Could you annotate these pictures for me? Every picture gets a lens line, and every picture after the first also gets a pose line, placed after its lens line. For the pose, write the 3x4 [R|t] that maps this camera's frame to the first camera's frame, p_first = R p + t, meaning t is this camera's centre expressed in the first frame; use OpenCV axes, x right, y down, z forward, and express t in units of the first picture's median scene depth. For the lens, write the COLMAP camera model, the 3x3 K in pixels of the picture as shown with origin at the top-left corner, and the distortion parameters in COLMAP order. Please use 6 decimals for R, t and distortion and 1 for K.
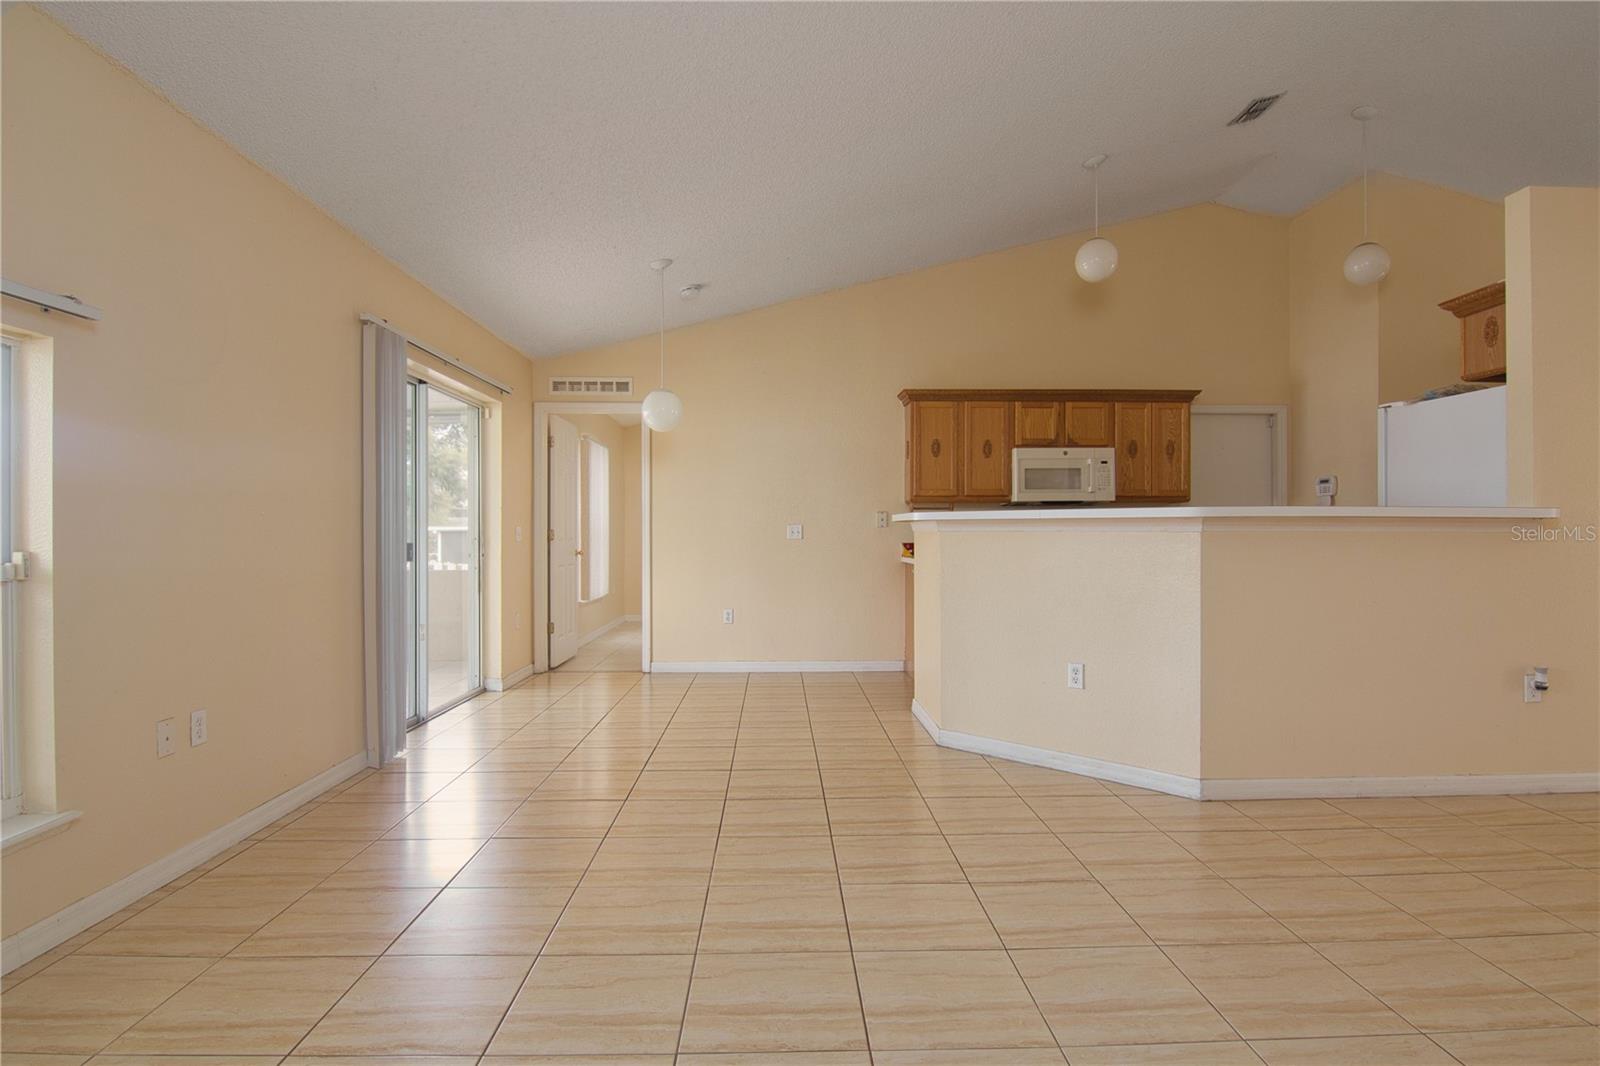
lens RADIAL K [[807.1, 0, 802.1], [0, 807.1, 534.3], [0, 0, 1]] dist [0.001735, -0.010430]
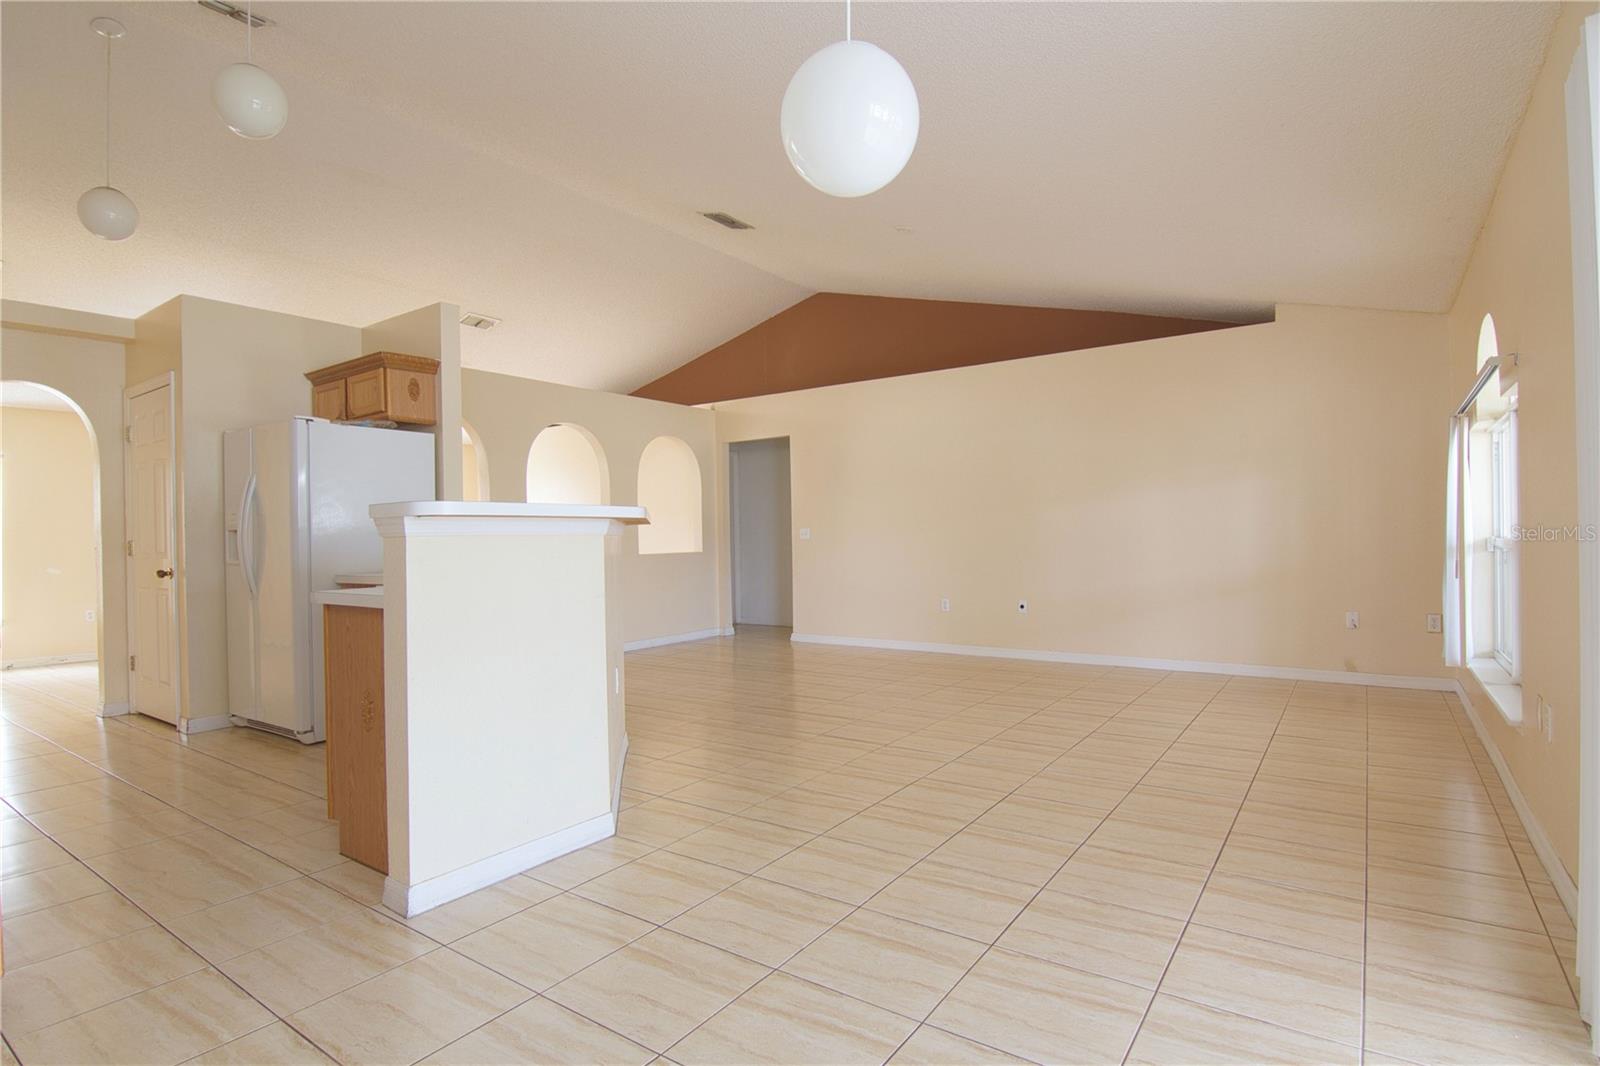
lens RADIAL K [[807.1, 0, 809.0], [0, 807.1, 492.9], [0, 0, 1]] dist [0.001735, -0.010430]
pose [[-0.802523, 0.045715, 0.594867, -0.509064], [0.021052, 0.998609, -0.048341, -0.002193], [-0.596249, -0.026272, -0.802369, 1.857530]]
